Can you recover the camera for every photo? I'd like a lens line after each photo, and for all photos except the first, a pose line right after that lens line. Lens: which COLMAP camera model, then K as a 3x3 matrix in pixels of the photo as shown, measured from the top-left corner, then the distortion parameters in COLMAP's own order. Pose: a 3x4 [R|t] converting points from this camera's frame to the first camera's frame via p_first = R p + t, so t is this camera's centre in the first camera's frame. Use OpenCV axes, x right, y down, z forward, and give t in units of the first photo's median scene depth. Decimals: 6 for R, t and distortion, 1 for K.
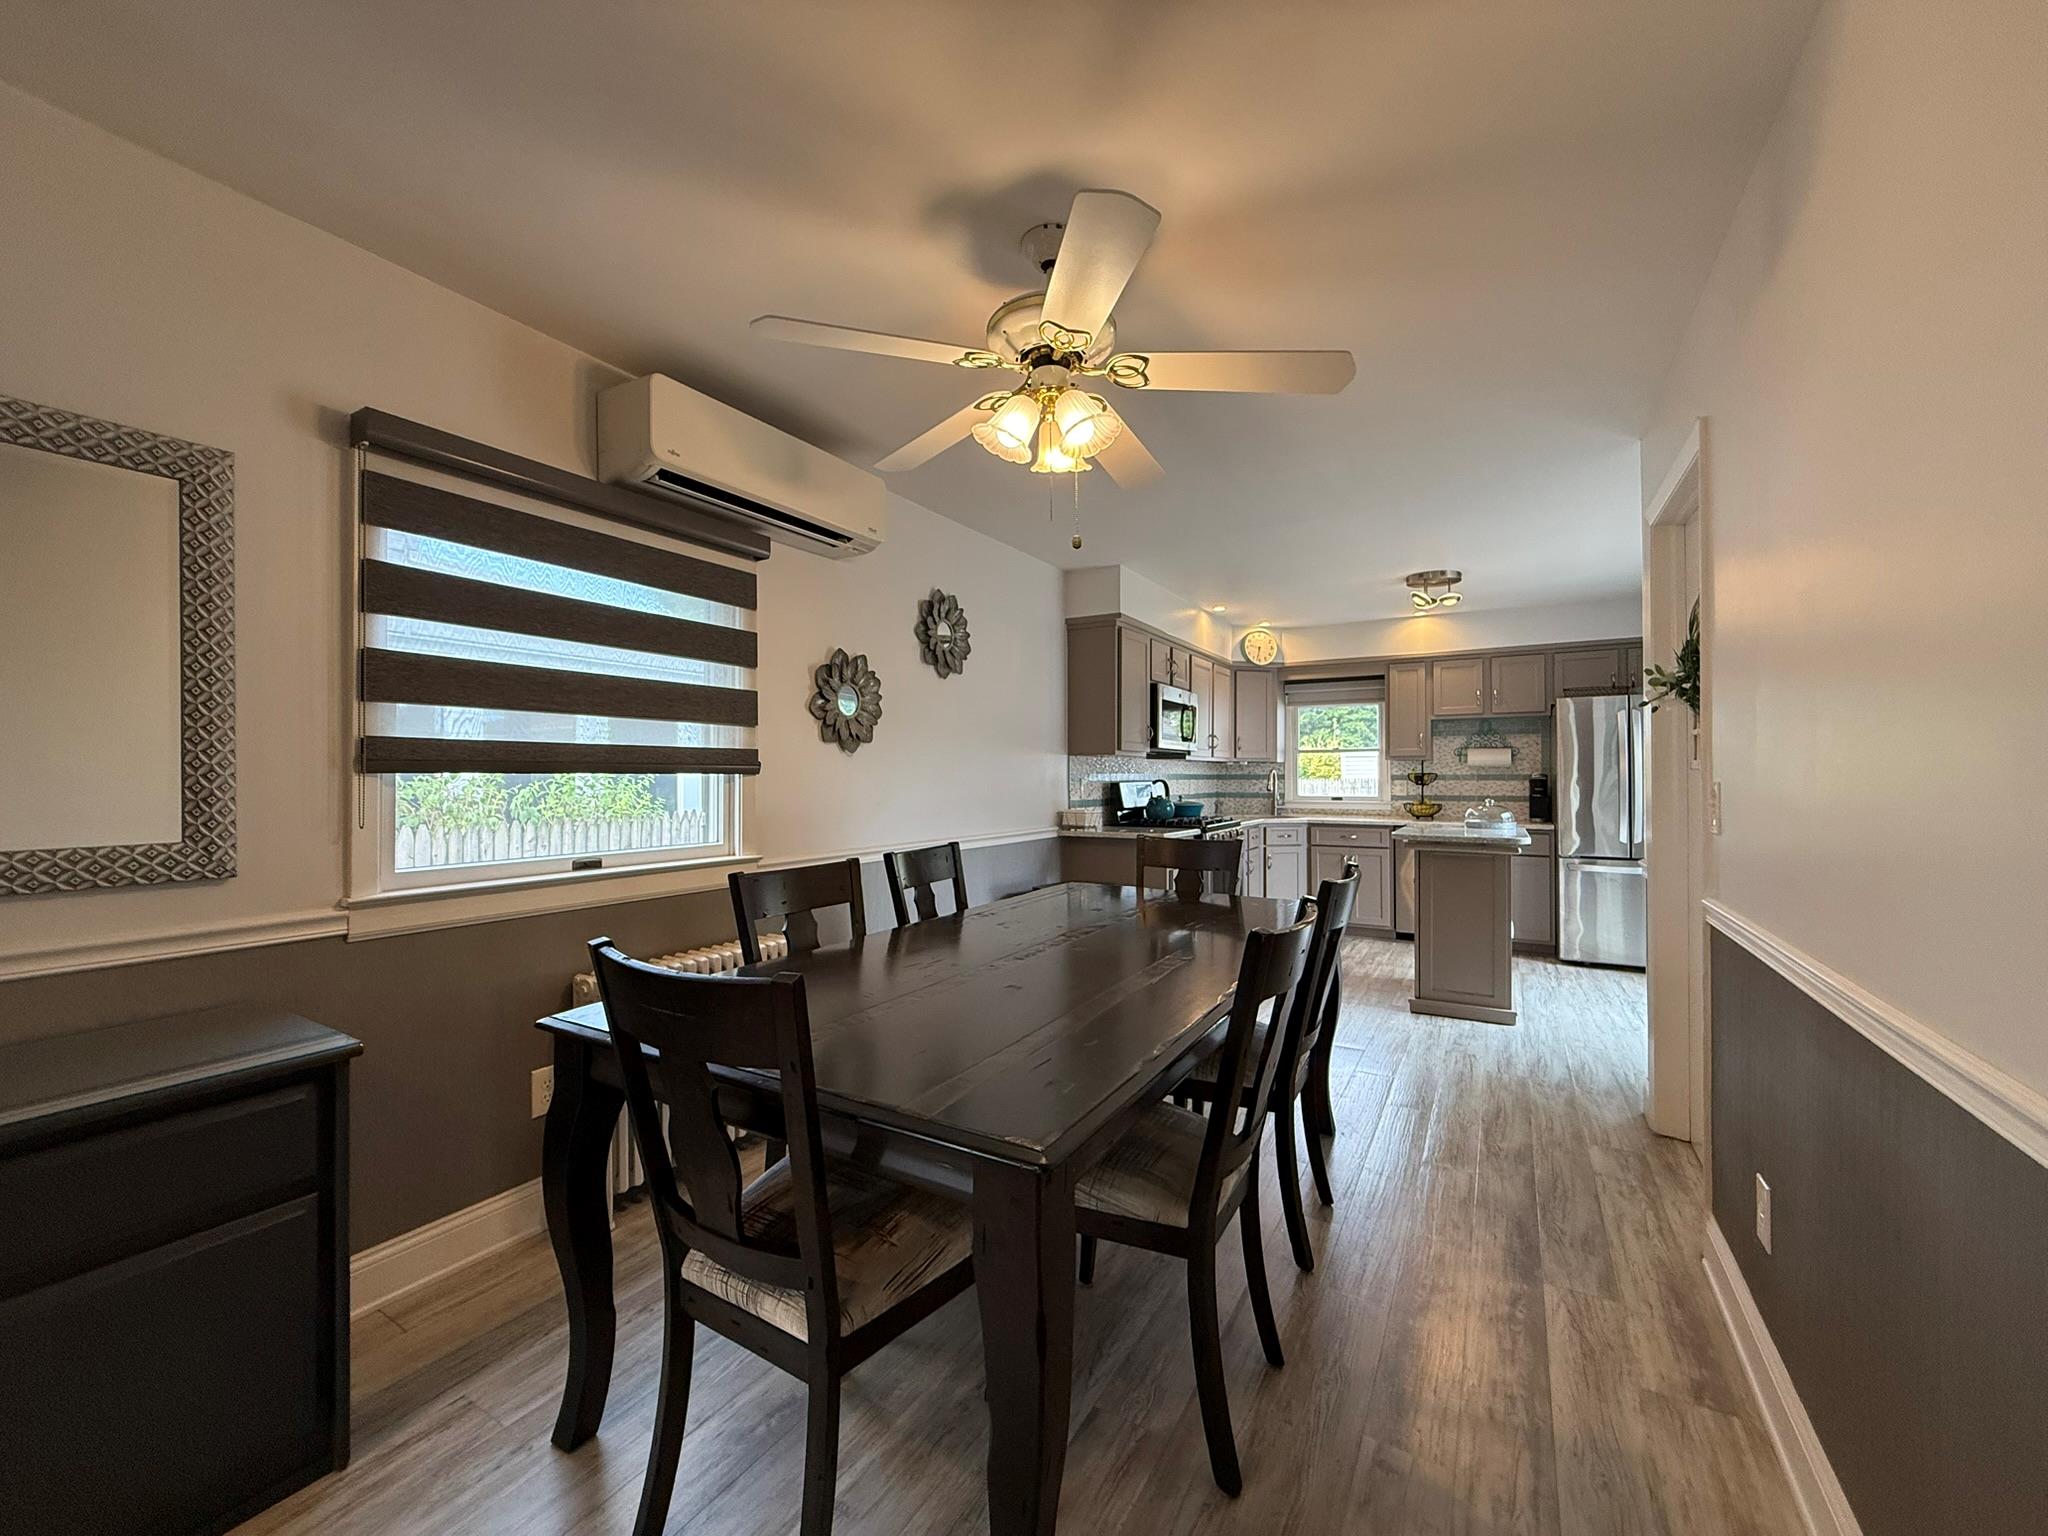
lens RADIAL K [[821.1, 0, 1020.9], [0, 821.1, 768.2], [0, 0, 1]] dist [-0.000169, 0.000090]
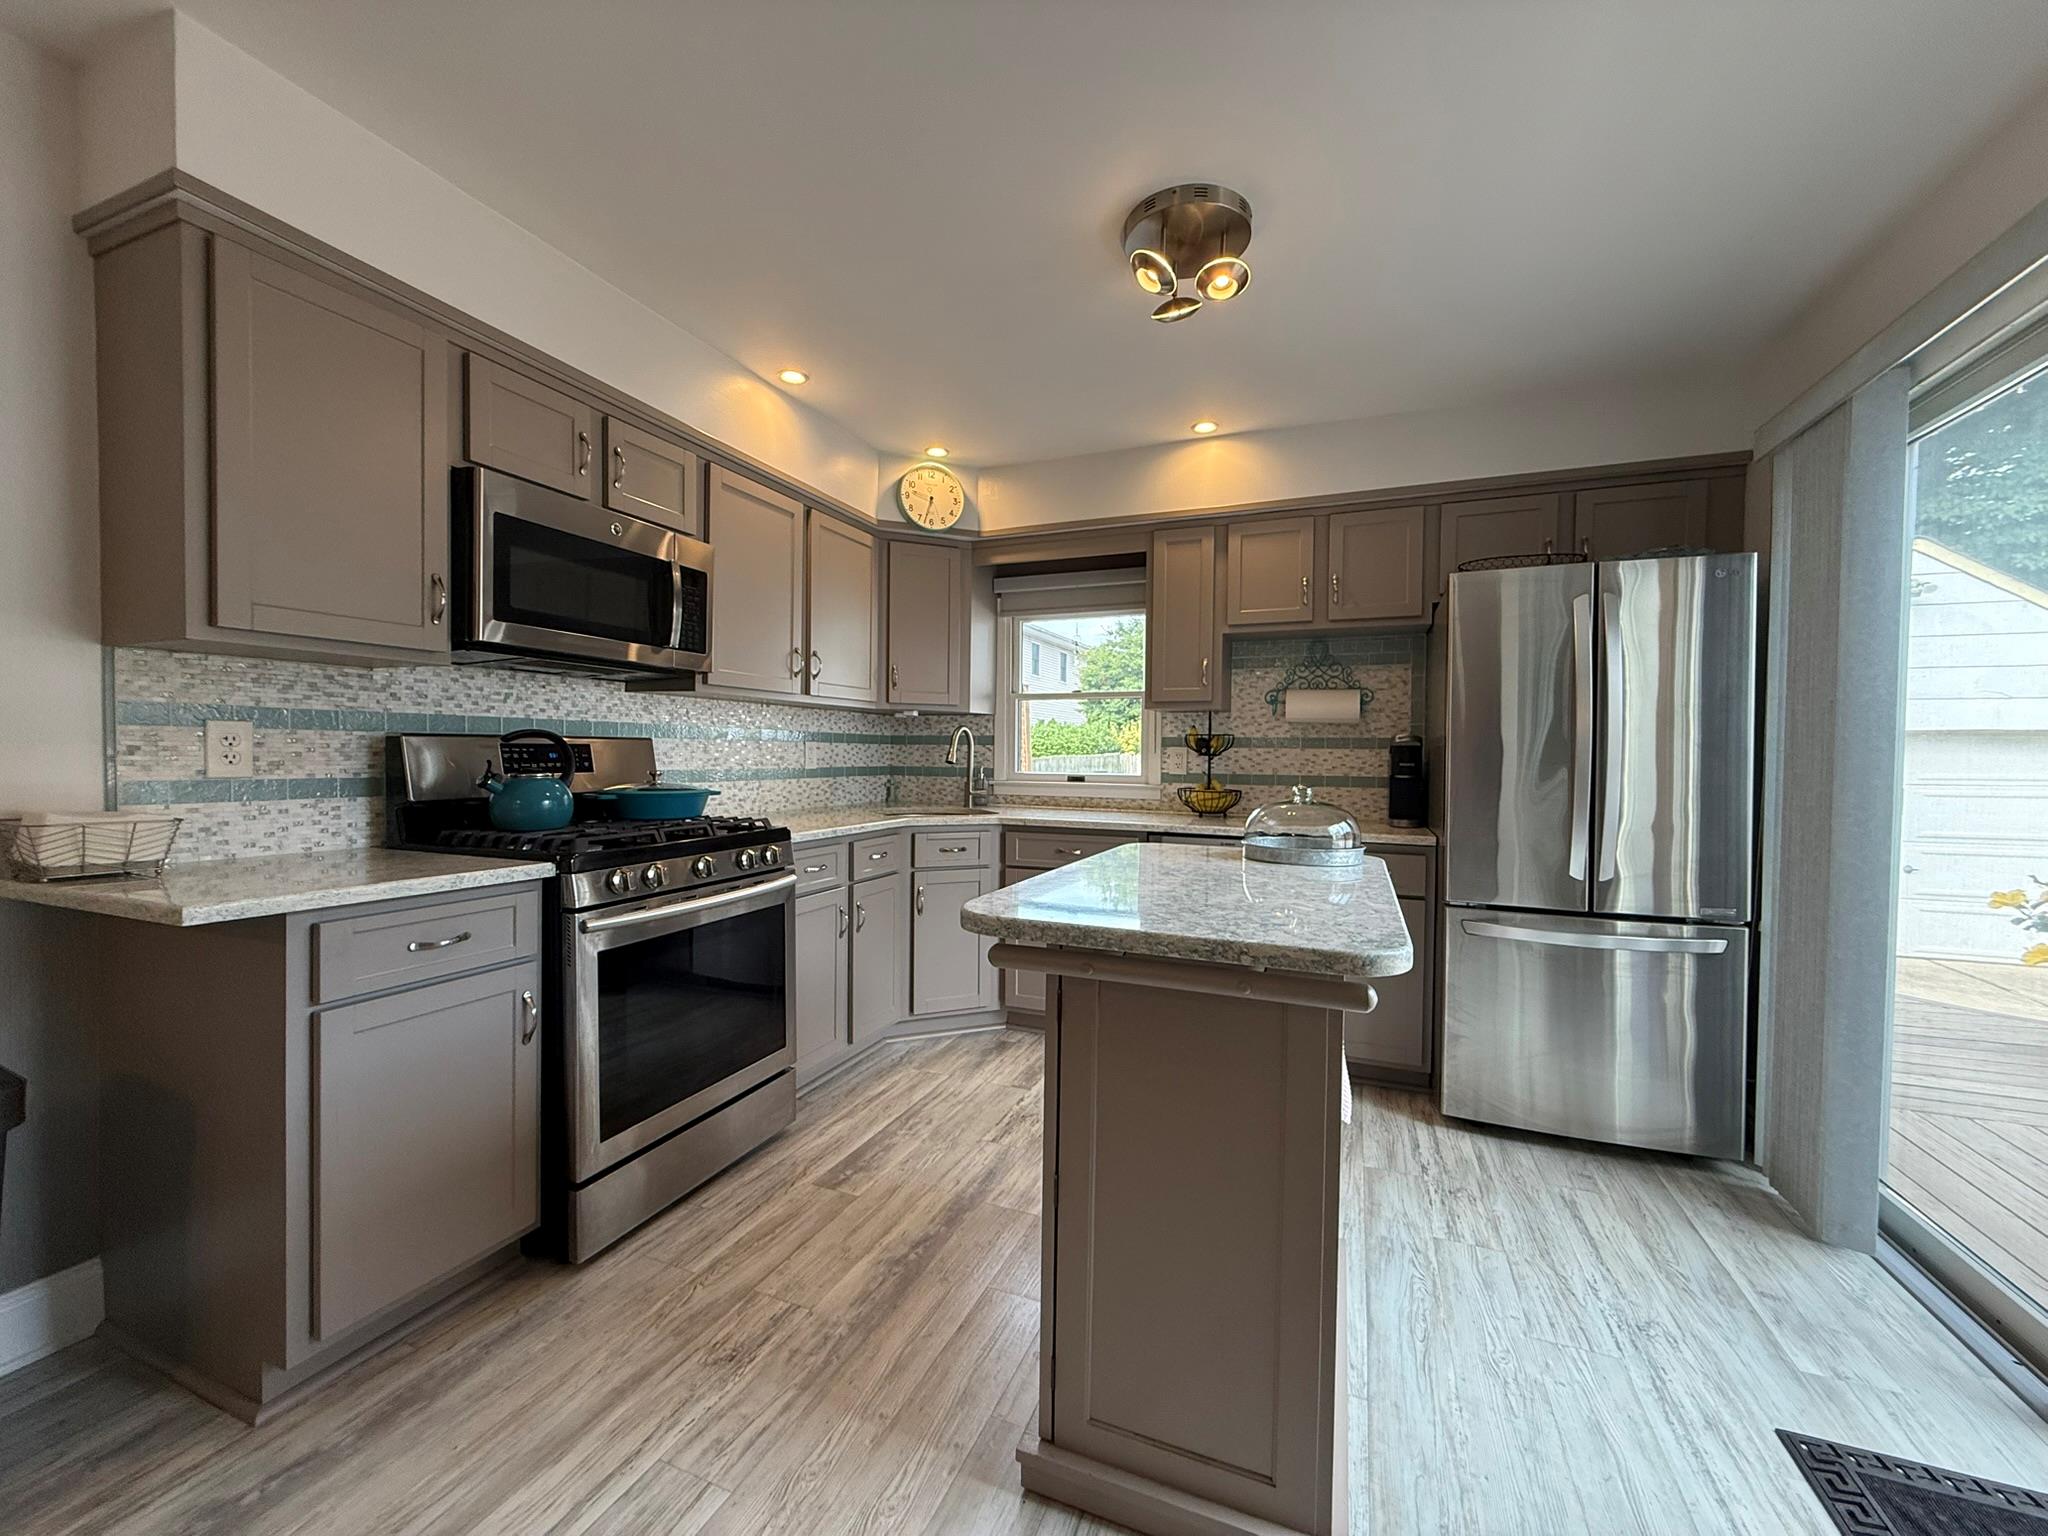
lens RADIAL K [[821.1, 0, 1023.4], [0, 821.1, 768.2], [0, 0, 1]] dist [-0.000169, 0.000090]
pose [[0.989348, 0.008086, 0.145343, 0.288002], [-0.012322, 0.999524, 0.028270, 0.015059], [-0.145045, -0.029760, 0.988977, 0.475992]]
